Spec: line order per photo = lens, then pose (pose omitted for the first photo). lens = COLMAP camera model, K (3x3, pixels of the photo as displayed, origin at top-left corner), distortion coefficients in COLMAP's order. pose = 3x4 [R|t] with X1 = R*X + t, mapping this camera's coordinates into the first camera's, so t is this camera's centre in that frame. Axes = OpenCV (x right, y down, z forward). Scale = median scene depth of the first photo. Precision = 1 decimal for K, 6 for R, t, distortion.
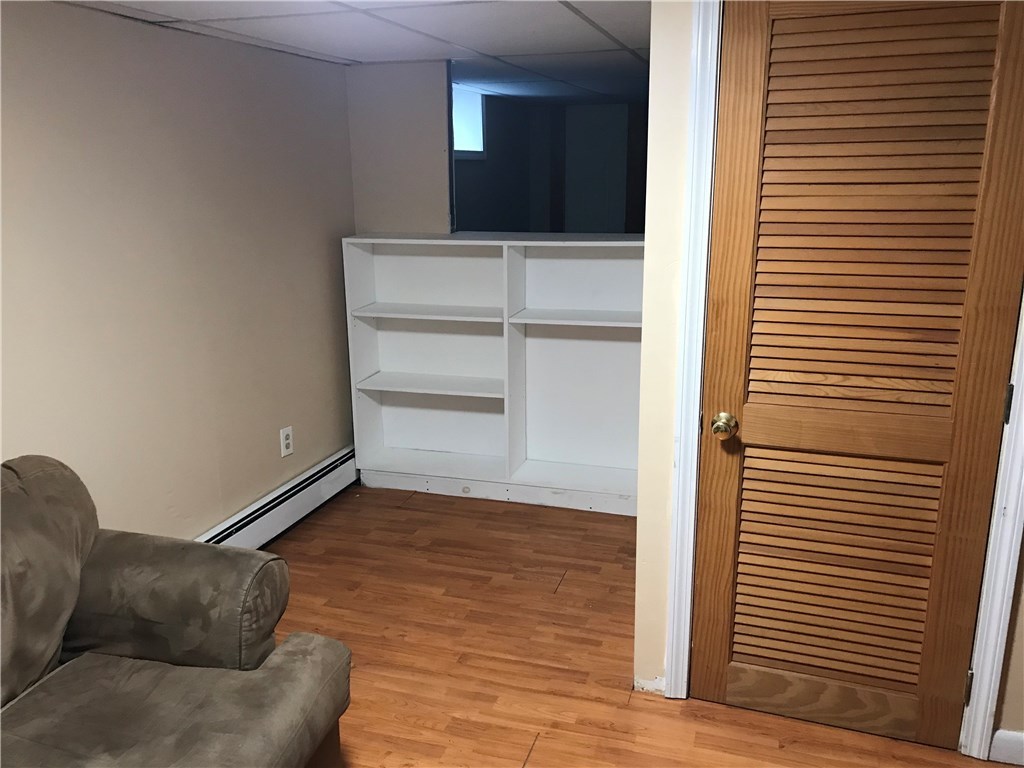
lens RADIAL K [[842.1, 0, 512.2], [0, 842.1, 384.6], [0, 0, 1]] dist [0.006697, 0.018342]
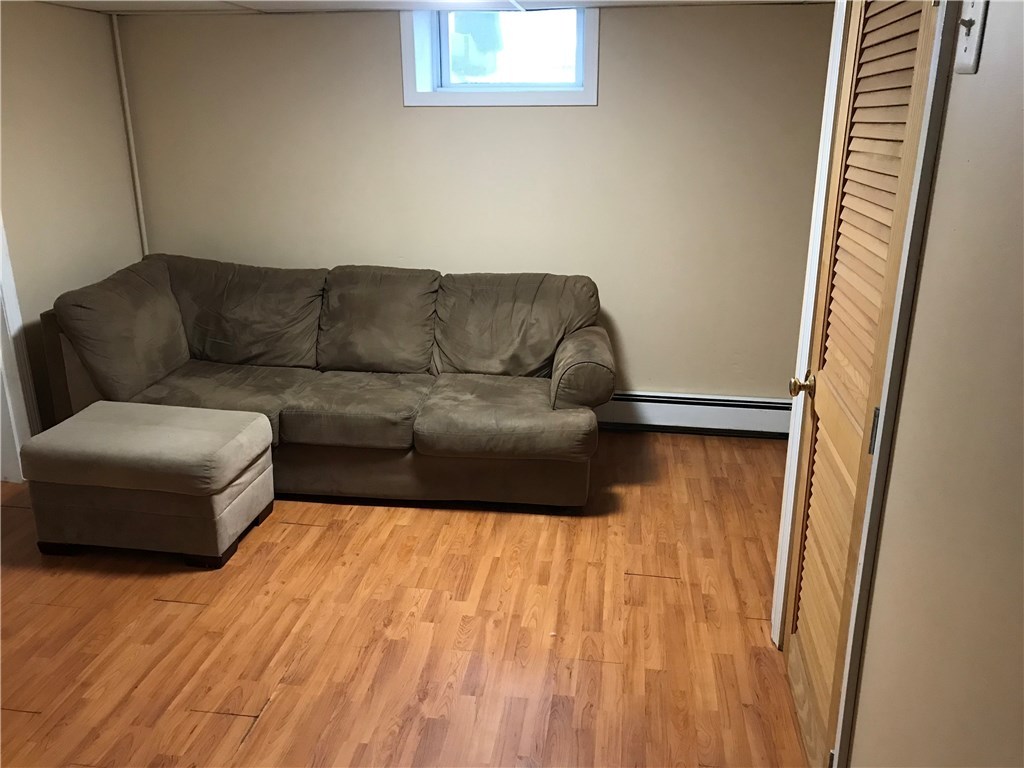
lens RADIAL K [[842.1, 0, 511.4], [0, 842.1, 383.2], [0, 0, 1]] dist [0.006697, 0.018342]
pose [[0.152261, 0.297891, -0.942379, 1.059840], [-0.243899, 0.935332, 0.256257, -0.116383], [0.957773, 0.190828, 0.215070, 0.421758]]
